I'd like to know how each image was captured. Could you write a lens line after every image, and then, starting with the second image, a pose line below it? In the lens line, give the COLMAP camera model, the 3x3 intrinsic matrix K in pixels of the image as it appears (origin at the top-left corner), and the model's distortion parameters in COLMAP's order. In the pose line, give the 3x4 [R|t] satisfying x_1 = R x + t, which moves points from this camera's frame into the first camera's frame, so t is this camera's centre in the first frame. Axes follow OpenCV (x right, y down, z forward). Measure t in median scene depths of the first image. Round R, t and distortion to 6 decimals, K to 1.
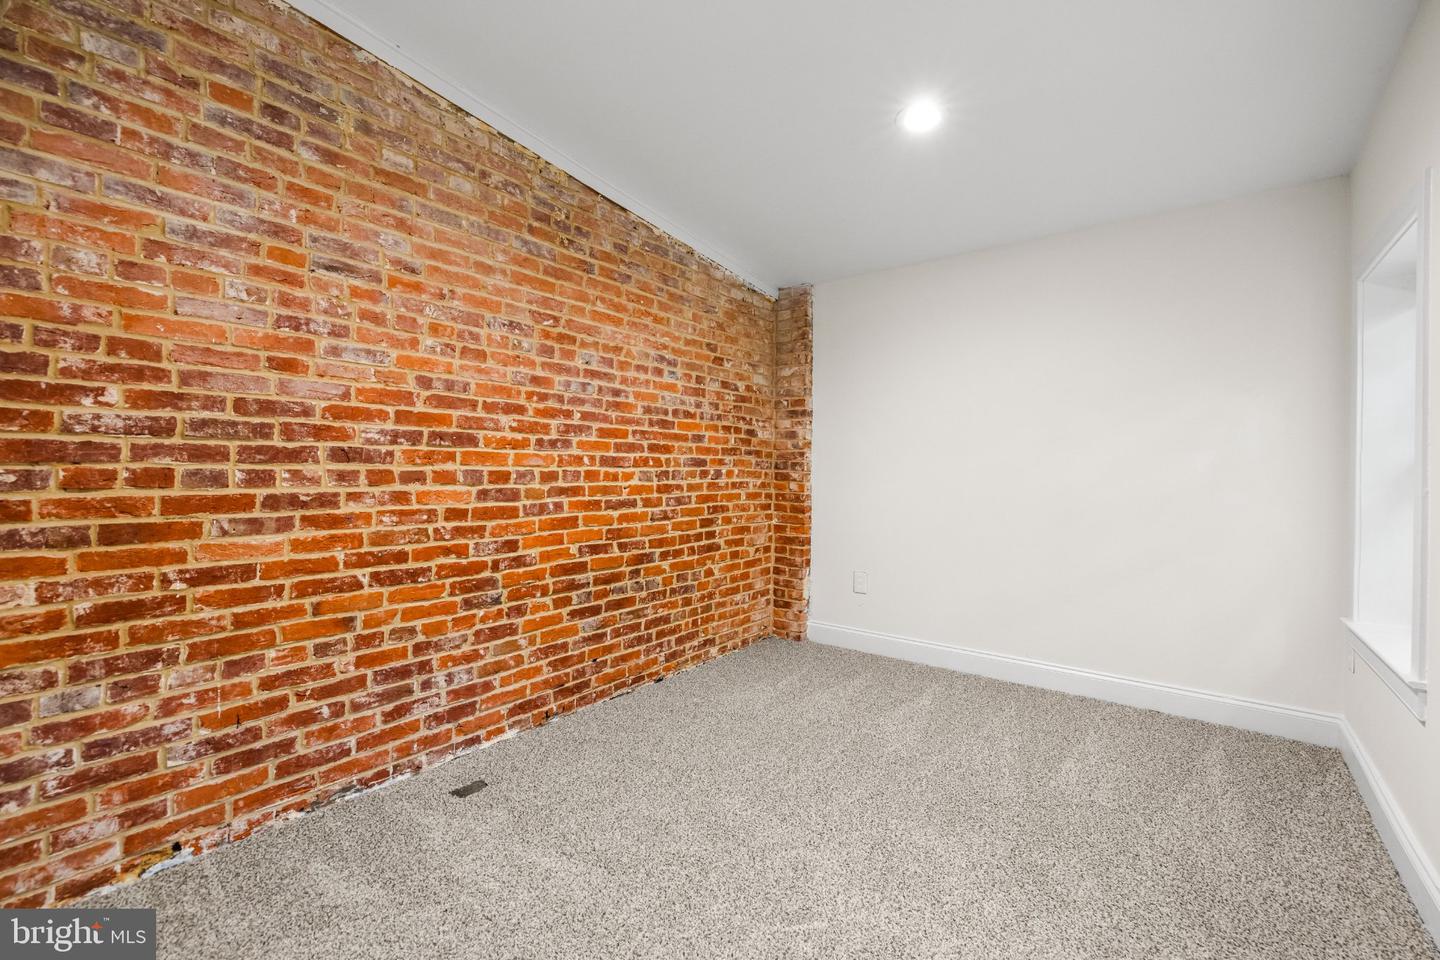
lens RADIAL K [[598.9, 0, 718.4], [0, 598.9, 475.3], [0, 0, 1]] dist [0.004281, -0.000248]
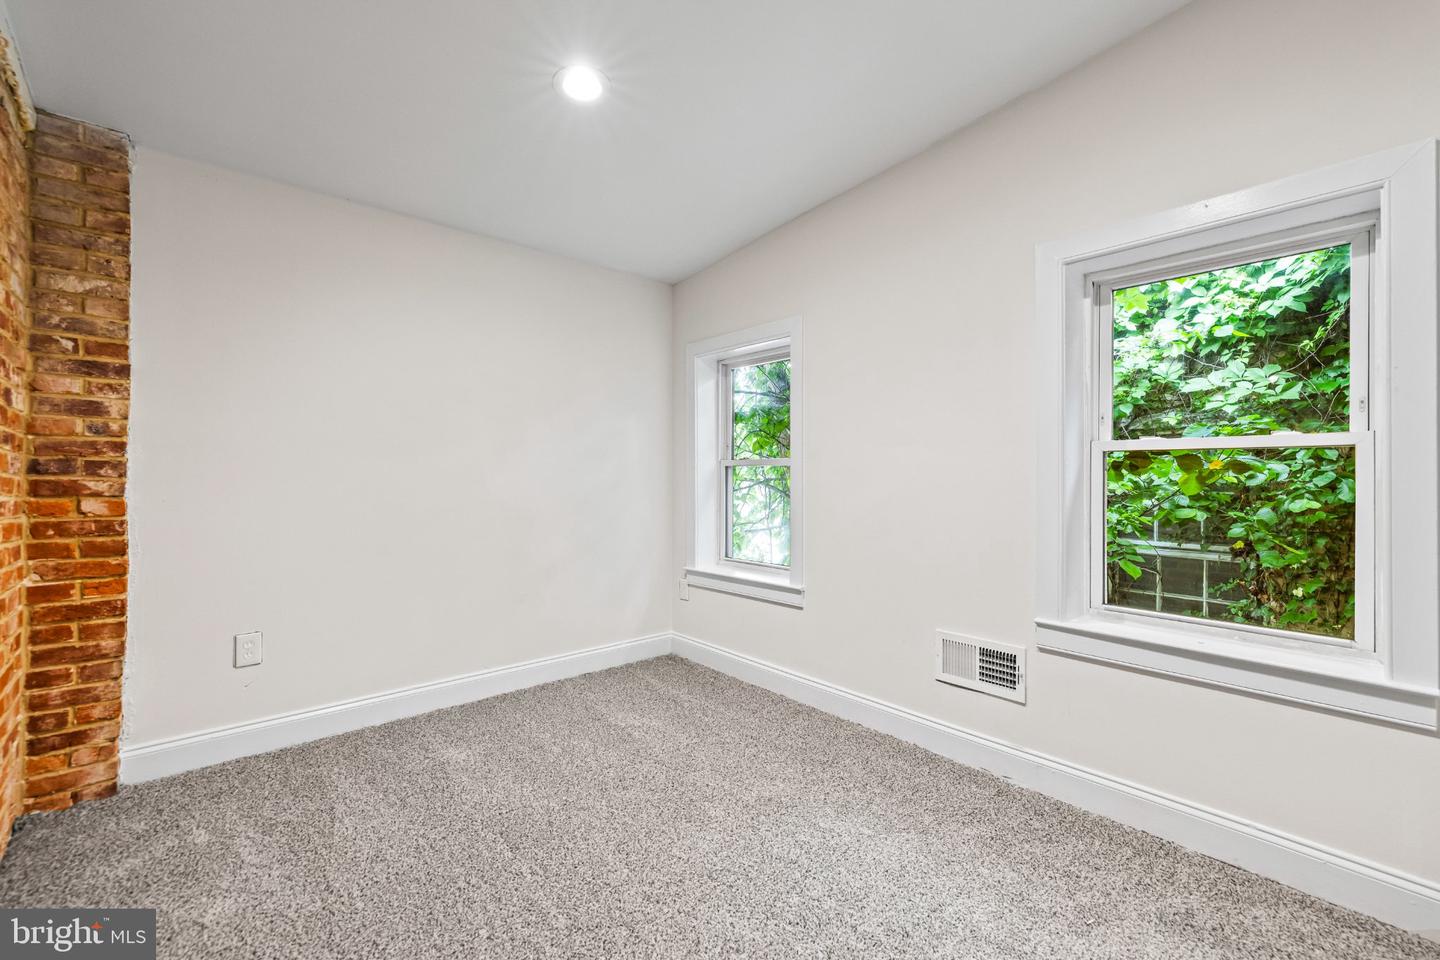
lens RADIAL K [[598.9, 0, 717.2], [0, 598.9, 476.2], [0, 0, 1]] dist [0.004281, -0.000248]
pose [[0.184447, -0.005846, 0.982825, -0.290399], [0.006029, 0.999970, 0.004817, -0.007428], [-0.982824, 0.005037, 0.184477, 0.365357]]
